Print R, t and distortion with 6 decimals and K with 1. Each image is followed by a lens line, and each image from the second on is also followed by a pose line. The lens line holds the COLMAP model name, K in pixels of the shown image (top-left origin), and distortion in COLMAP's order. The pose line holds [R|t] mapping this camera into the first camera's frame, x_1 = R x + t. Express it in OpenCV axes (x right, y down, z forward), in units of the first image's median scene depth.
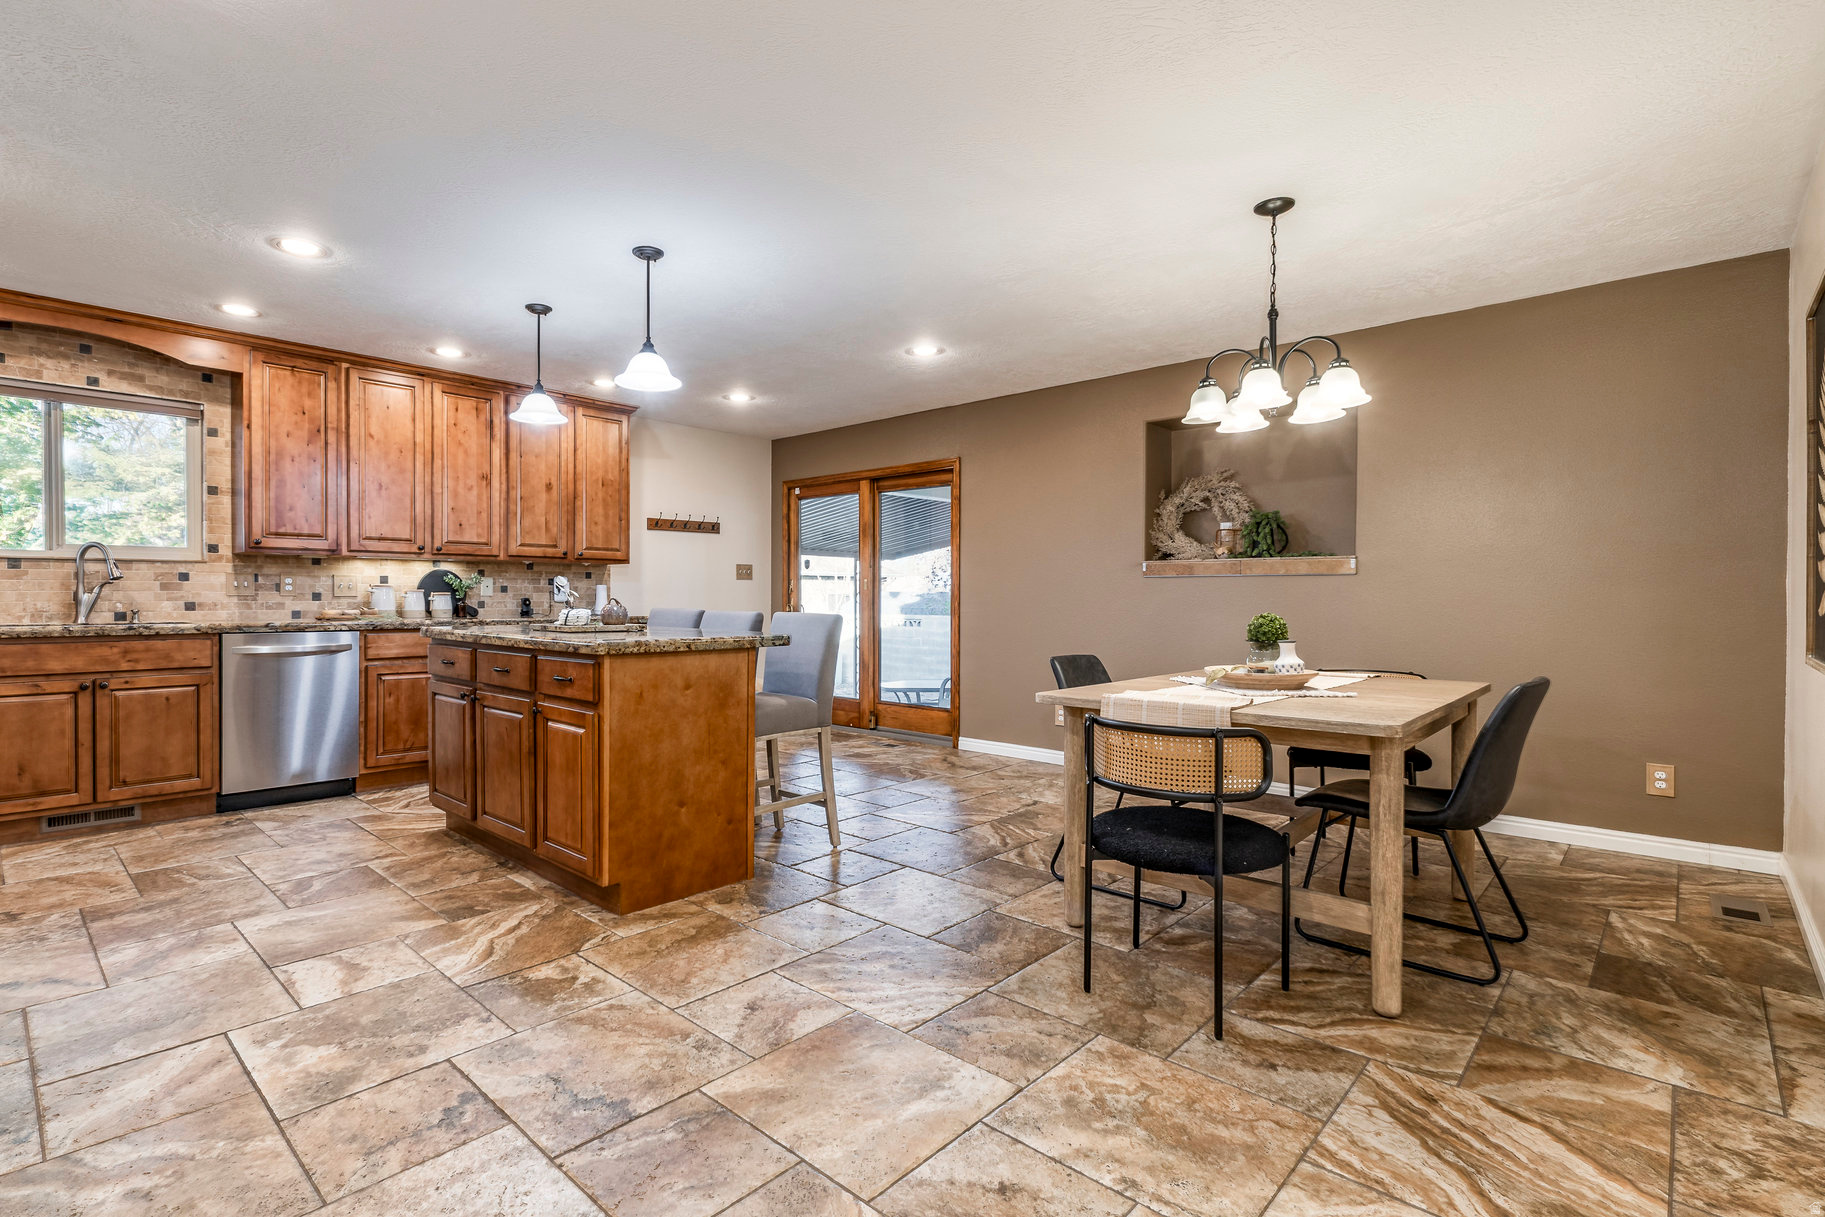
lens RADIAL K [[866.9, 0, 834.3], [0, 866.9, 602.2], [0, 0, 1]] dist [-0.000379, 0.000655]
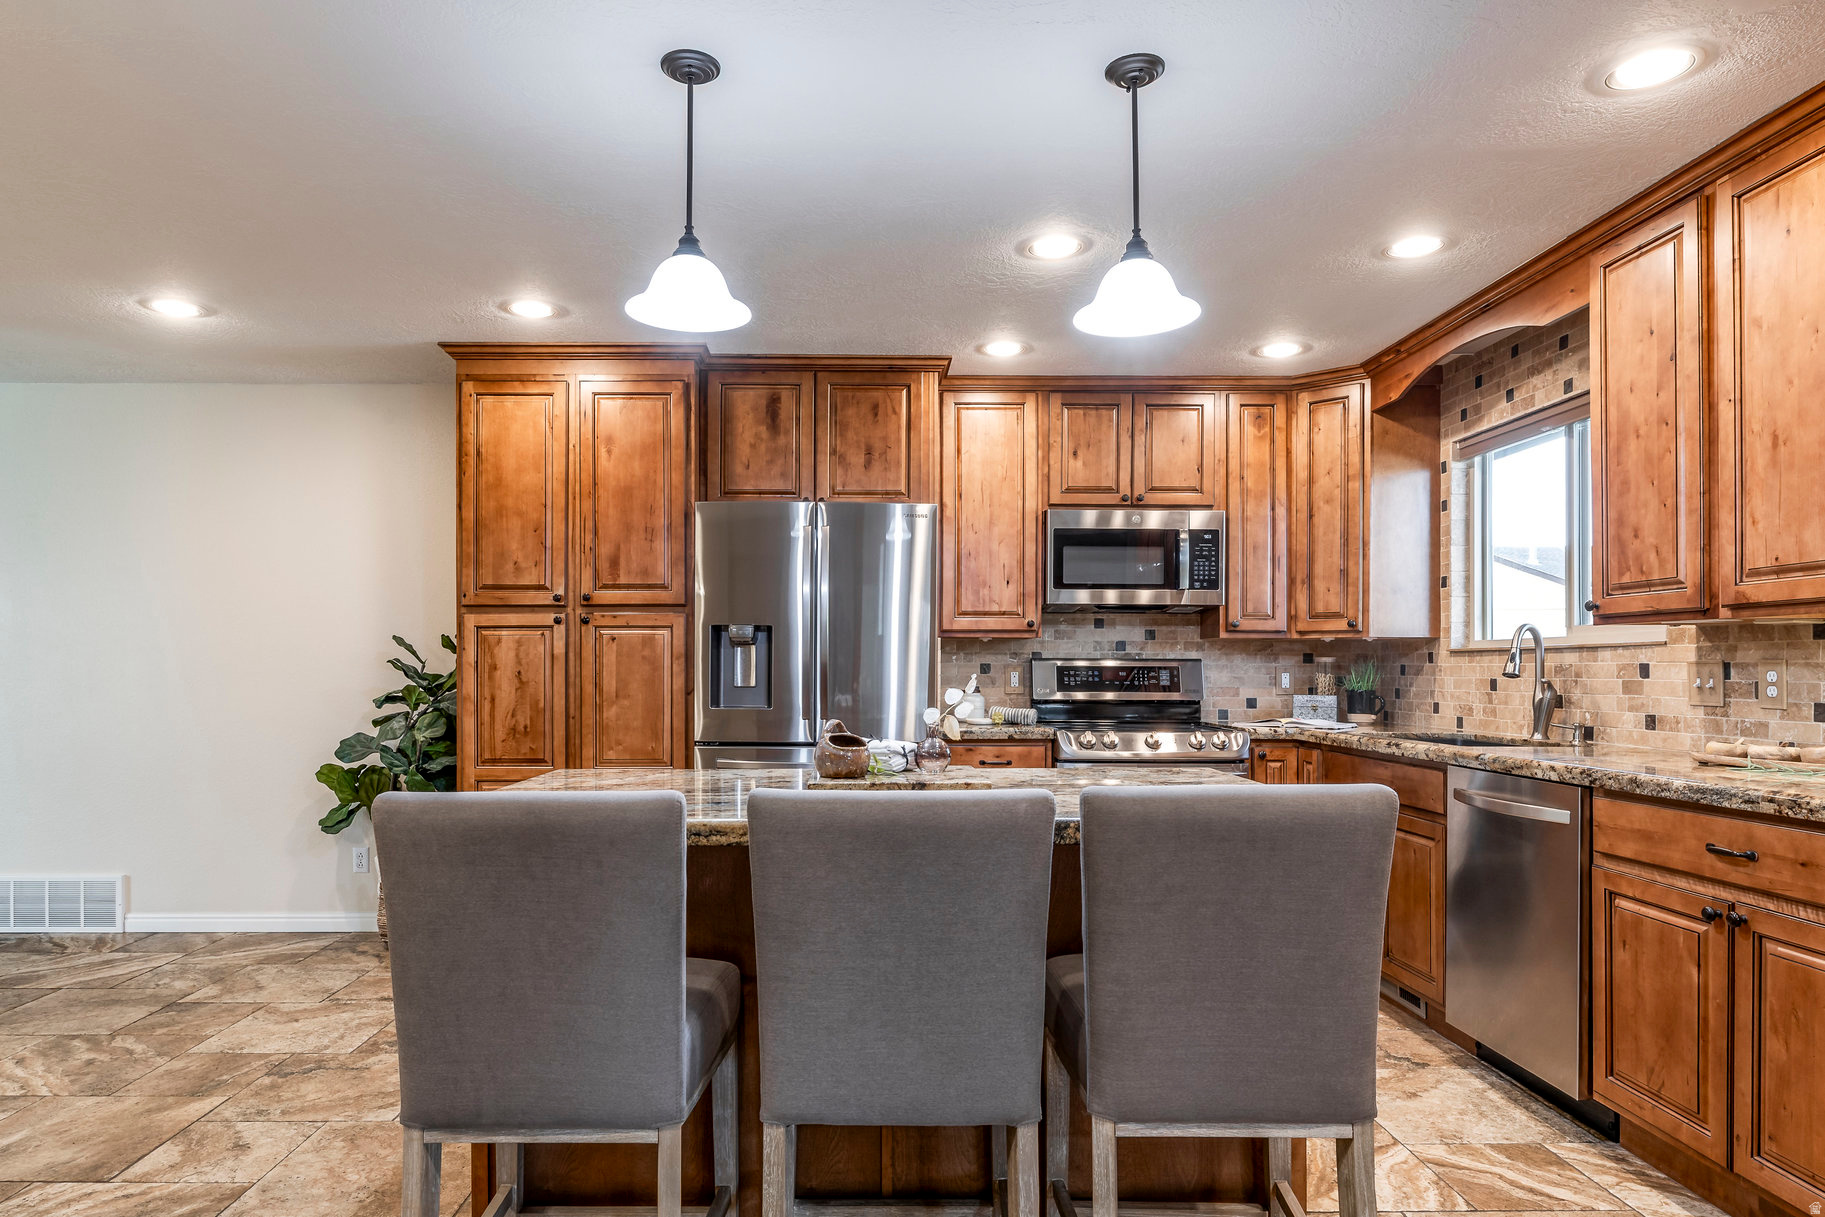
lens RADIAL K [[1118.5, 0, 870.7], [0, 1118.5, 669.0], [0, 0, 1]] dist [-0.005910, 0.006654]
pose [[-0.701425, -0.003530, -0.712734, 0.160165], [-0.008387, 0.999959, 0.003302, -0.031852], [0.712694, 0.008294, -0.701426, 1.285892]]
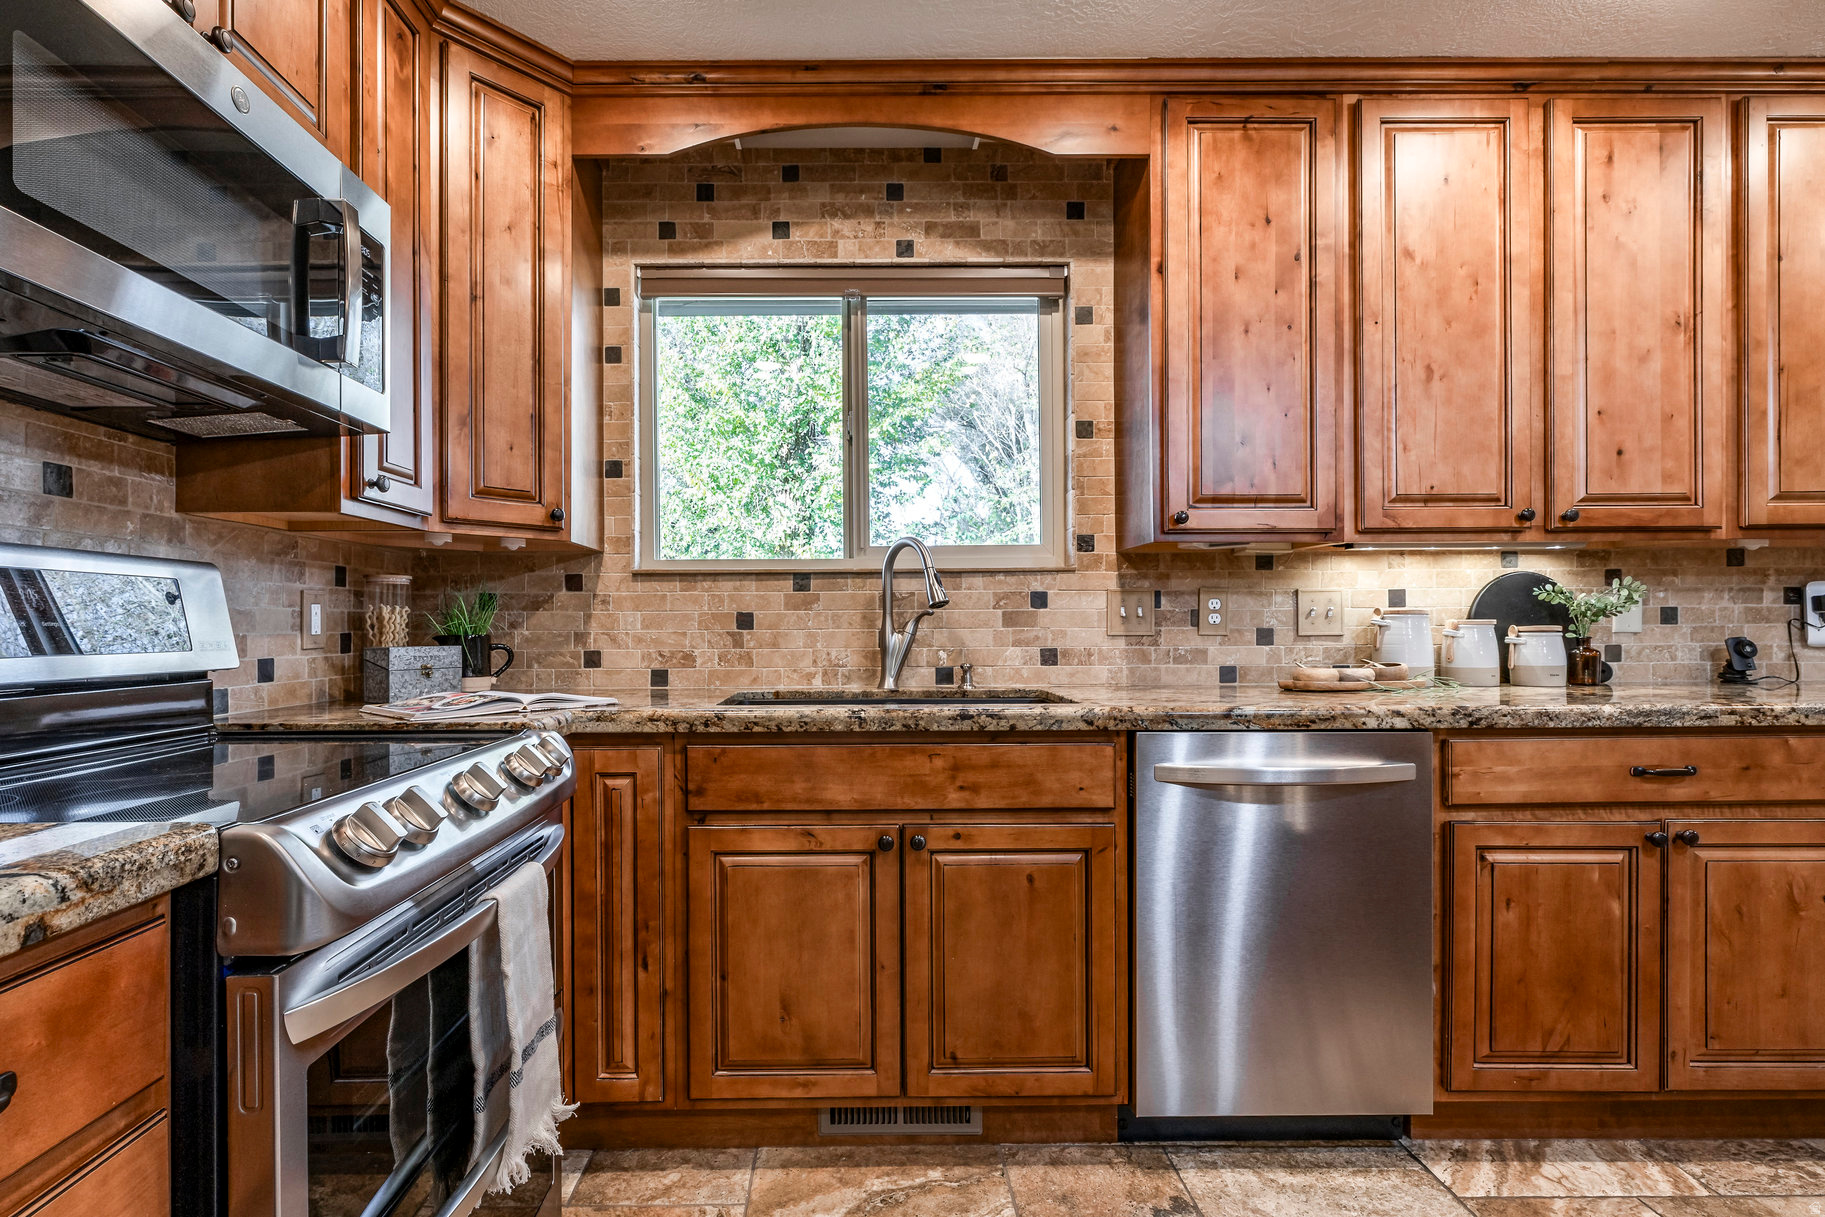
lens RADIAL K [[866.9, 0, 855.6], [0, 866.9, 622.1], [0, 0, 1]] dist [-0.000379, 0.000655]
pose [[0.707726, -0.006221, -0.706460, -0.513665], [0.001356, 0.999971, -0.007446, -0.013657], [0.706486, 0.004312, 0.707714, 0.617678]]
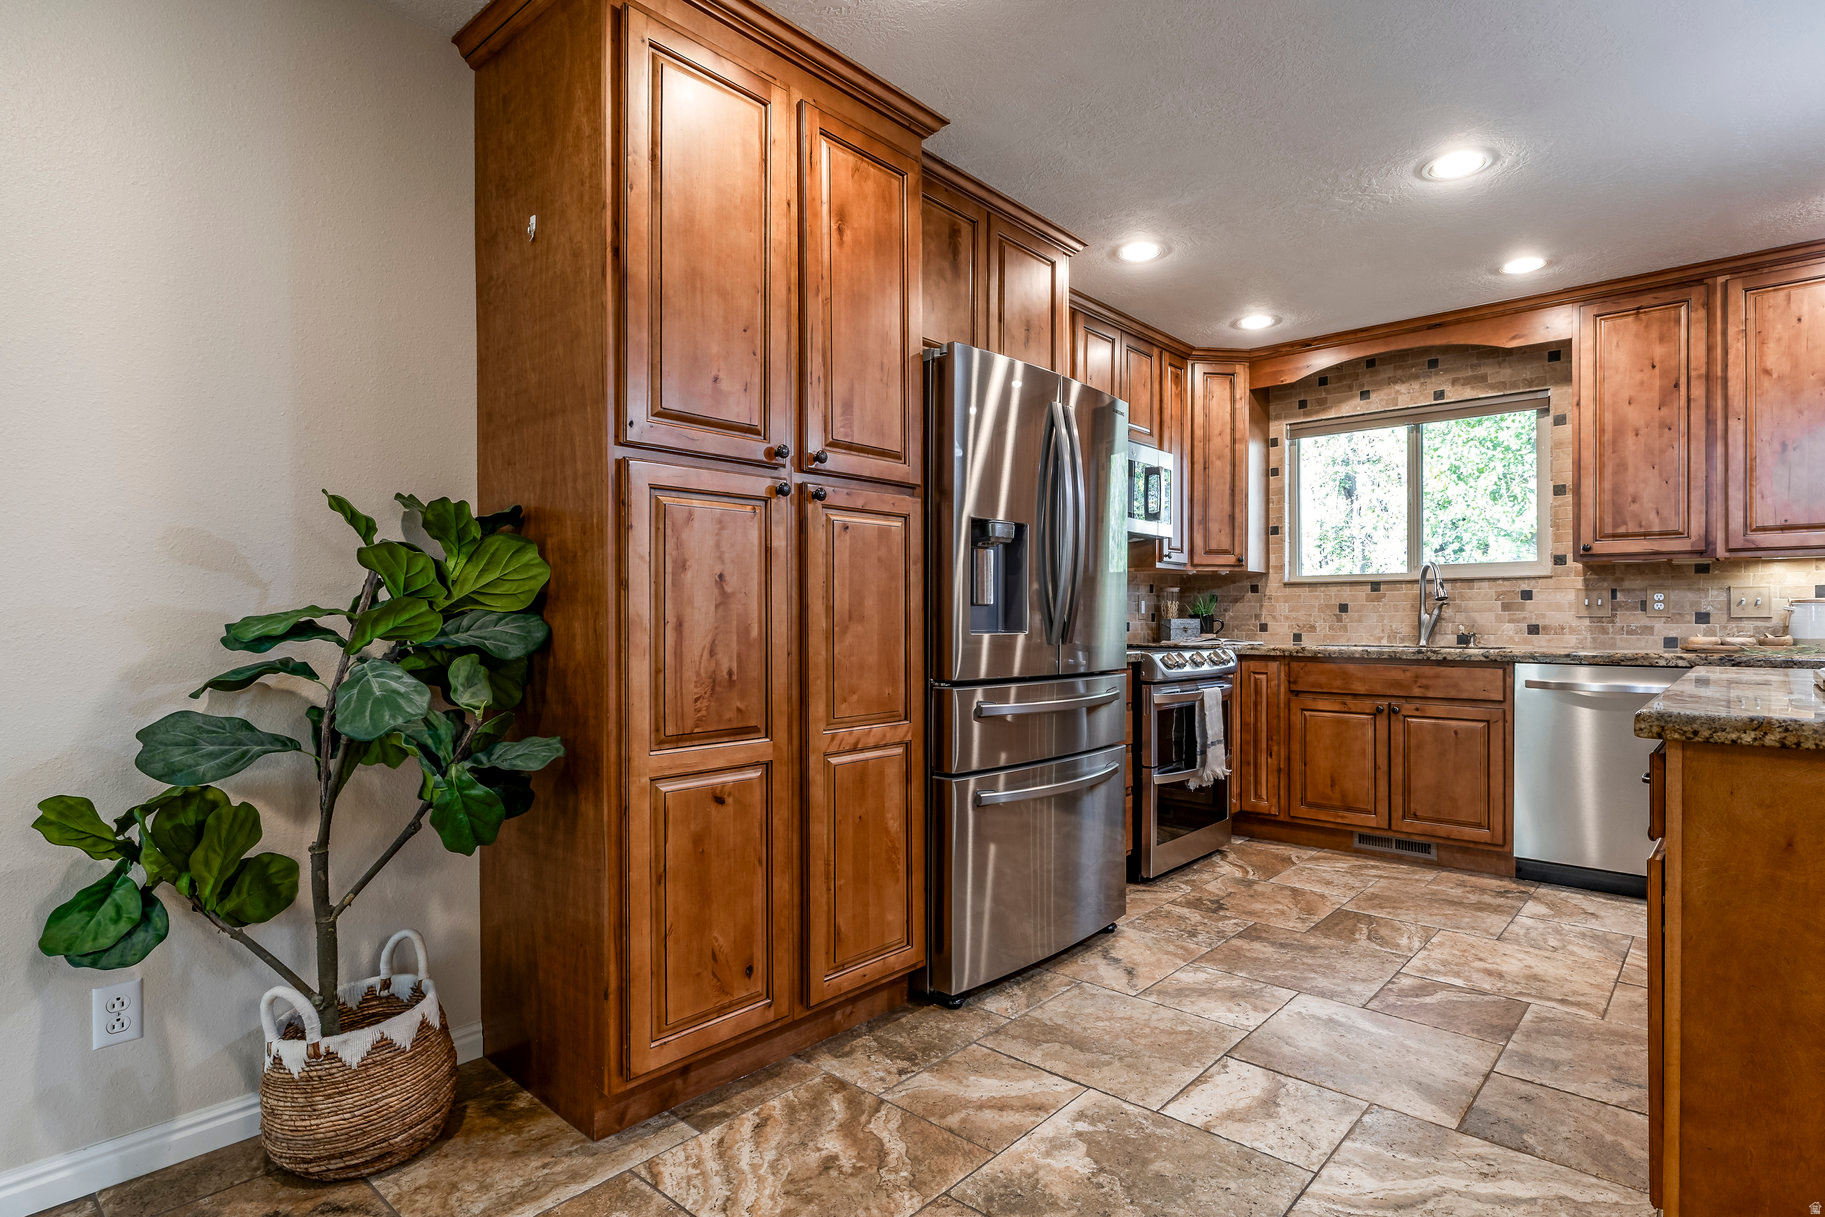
lens RADIAL K [[937.1, 0, 955.4], [0, 937.1, 618.6], [0, 0, 1]] dist [0.000338, 0.002619]
pose [[0.081489, -0.000977, -0.996674, 0.145484], [-0.007654, 0.999969, -0.001606, -0.000245], [0.996645, 0.007760, 0.081479, 0.400051]]
